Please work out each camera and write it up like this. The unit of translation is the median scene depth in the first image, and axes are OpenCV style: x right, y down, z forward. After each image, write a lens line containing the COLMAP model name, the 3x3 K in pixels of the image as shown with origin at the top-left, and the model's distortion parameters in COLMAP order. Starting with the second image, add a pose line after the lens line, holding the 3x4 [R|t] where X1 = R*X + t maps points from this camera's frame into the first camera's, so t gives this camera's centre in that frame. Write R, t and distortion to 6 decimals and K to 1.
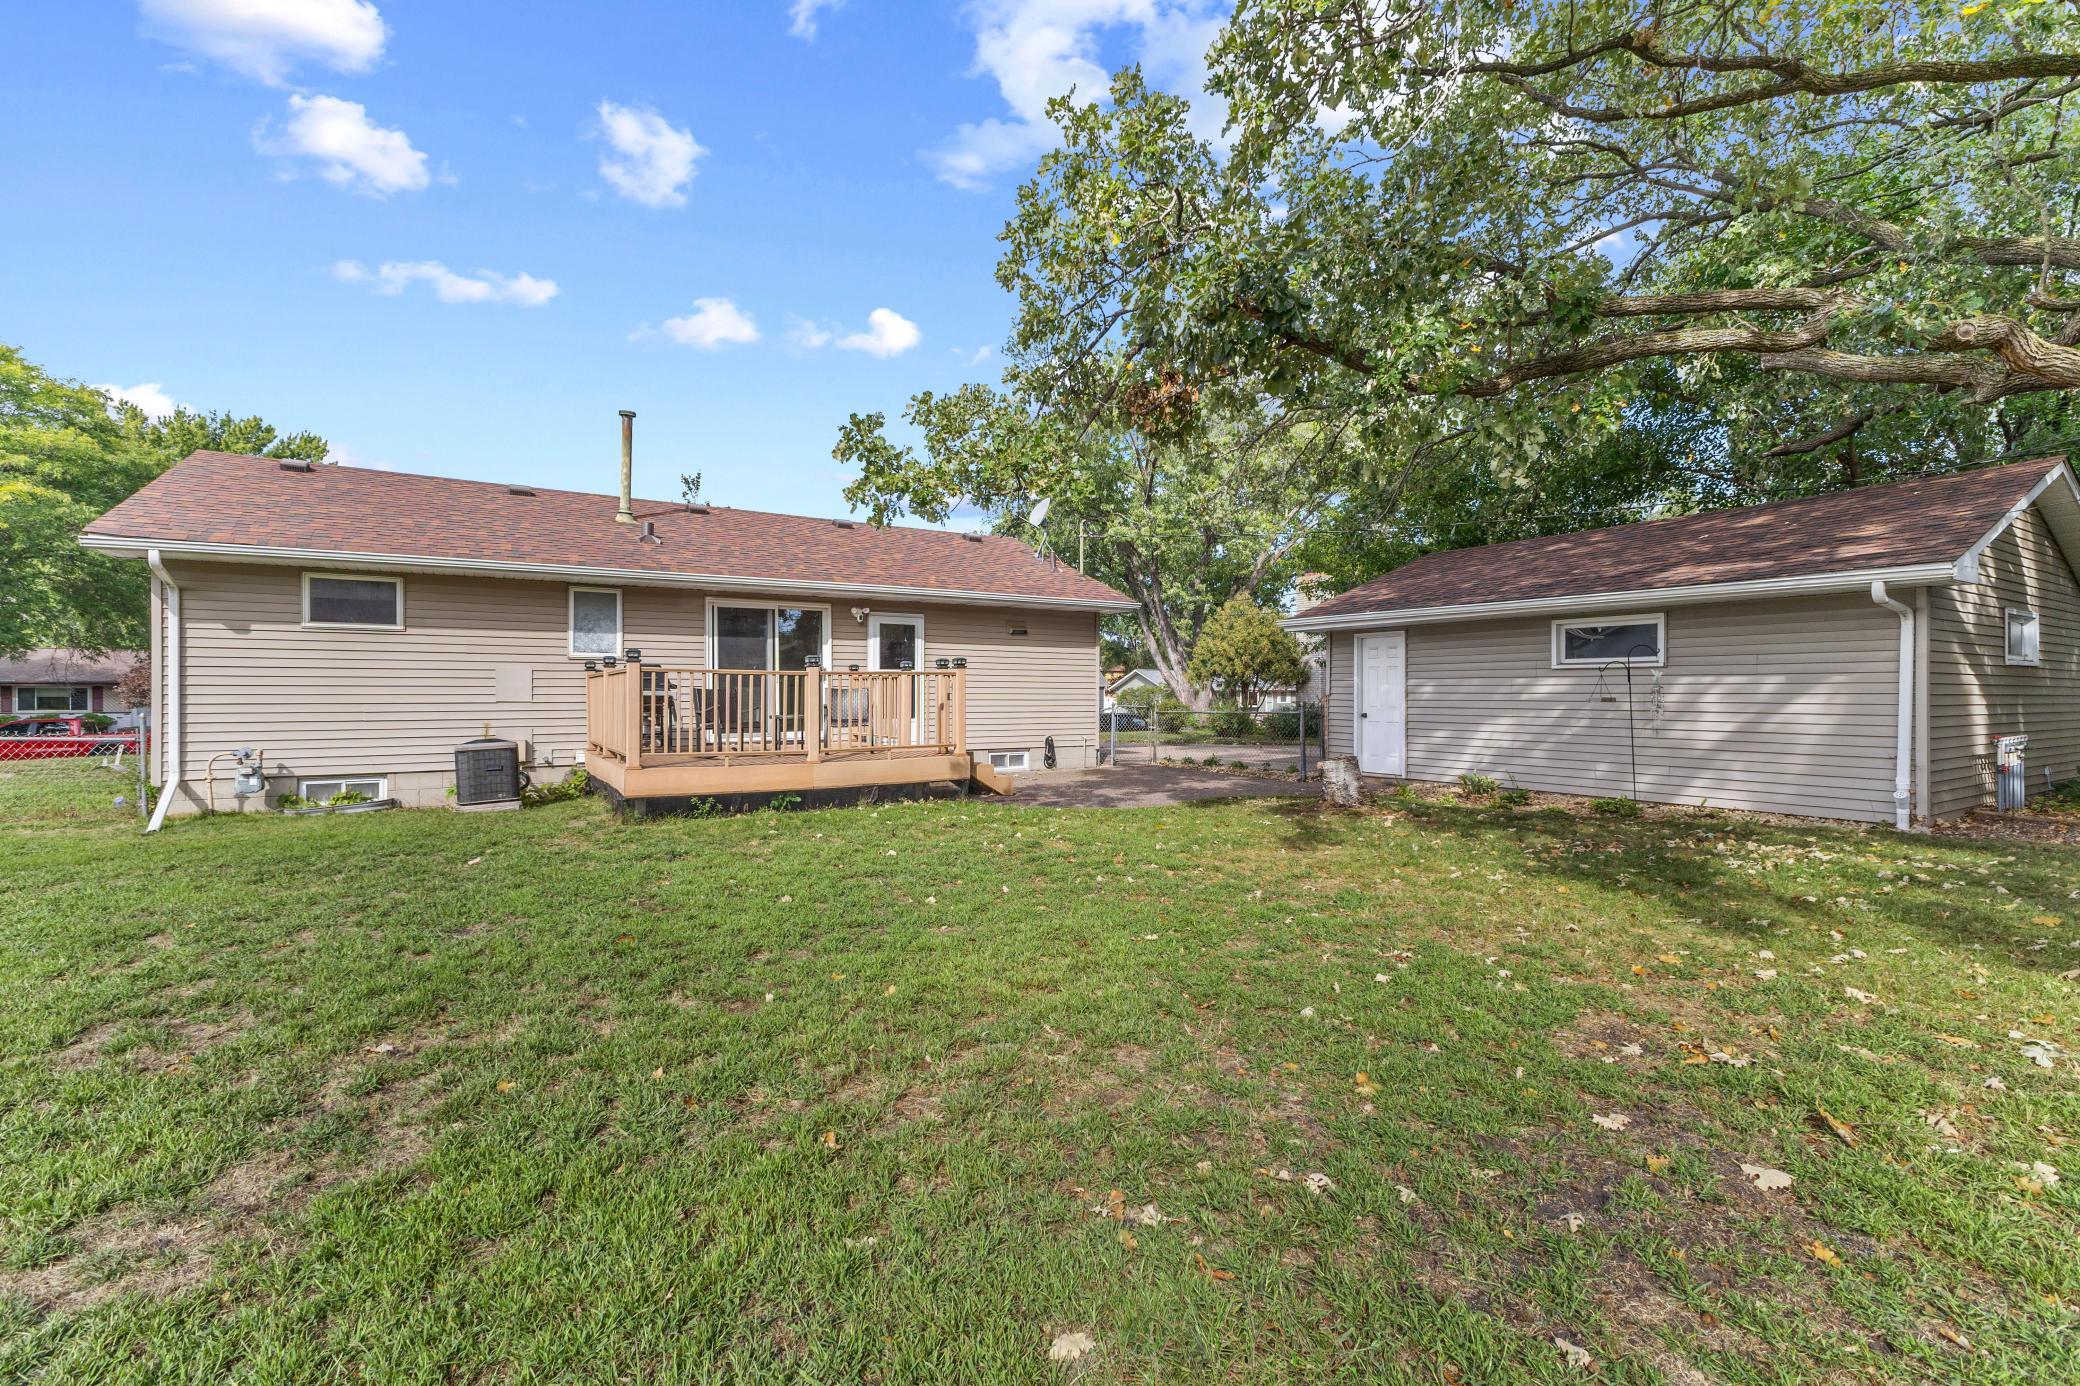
lens RADIAL K [[897.3, 0, 1043.0], [0, 897.3, 696.0], [0, 0, 1]] dist [0.001780, 0.000025]
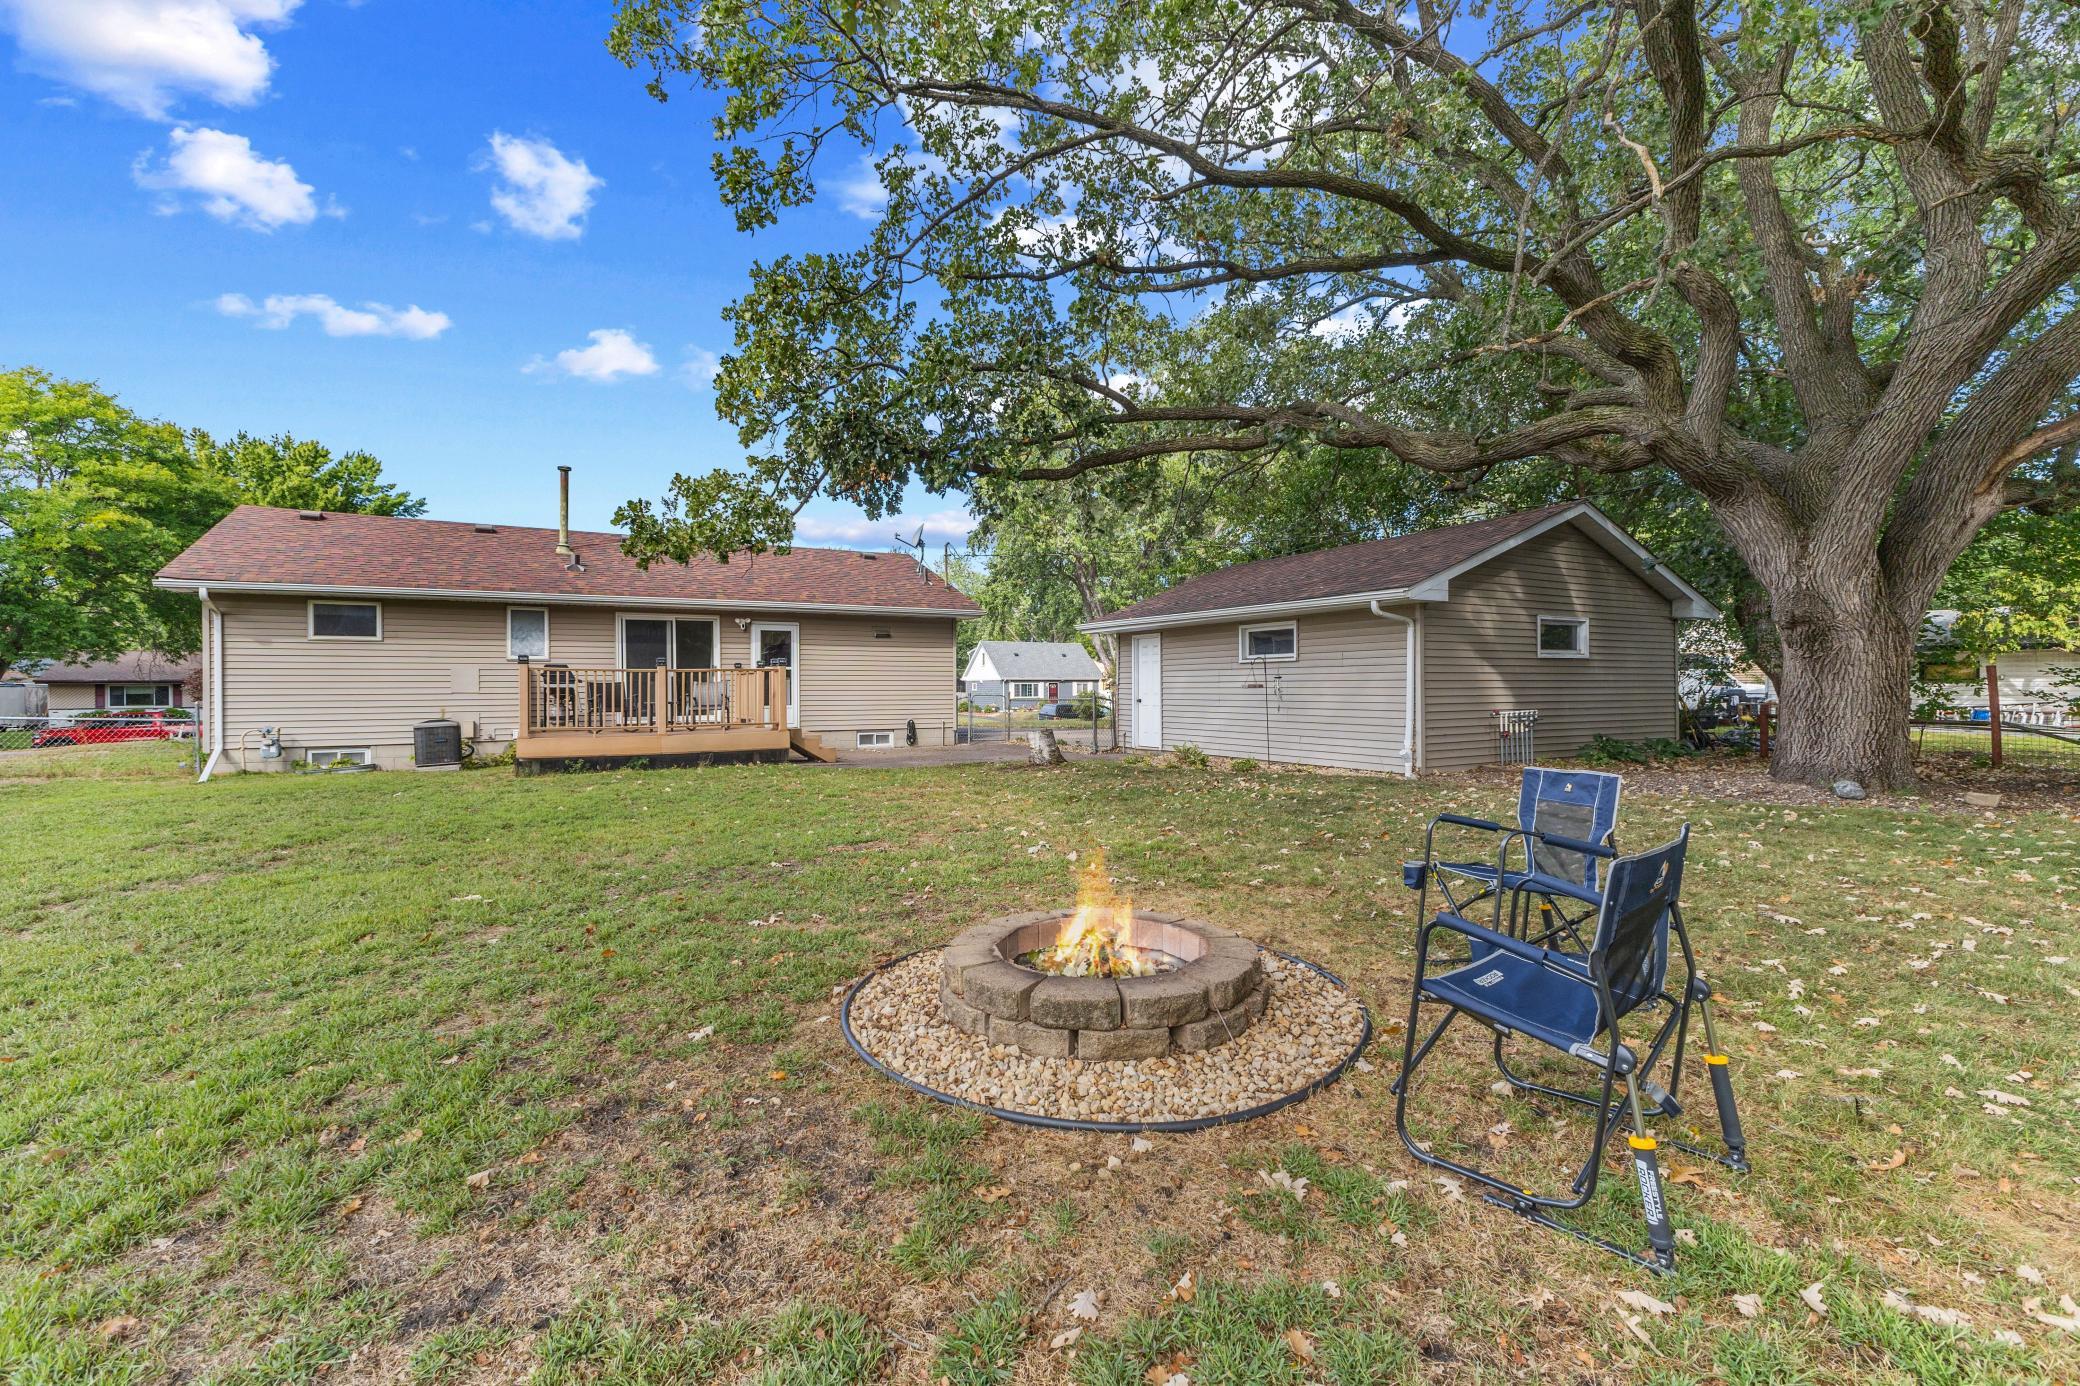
lens RADIAL K [[892.2, 0, 1040.8], [0, 892.2, 688.8], [0, 0, 1]] dist [0.002880, -0.000208]
pose [[0.998957, -0.005926, -0.045266, 0.295420], [0.005903, 0.999982, -0.000648, 0.005572], [0.045269, 0.000381, 0.998975, -0.263231]]
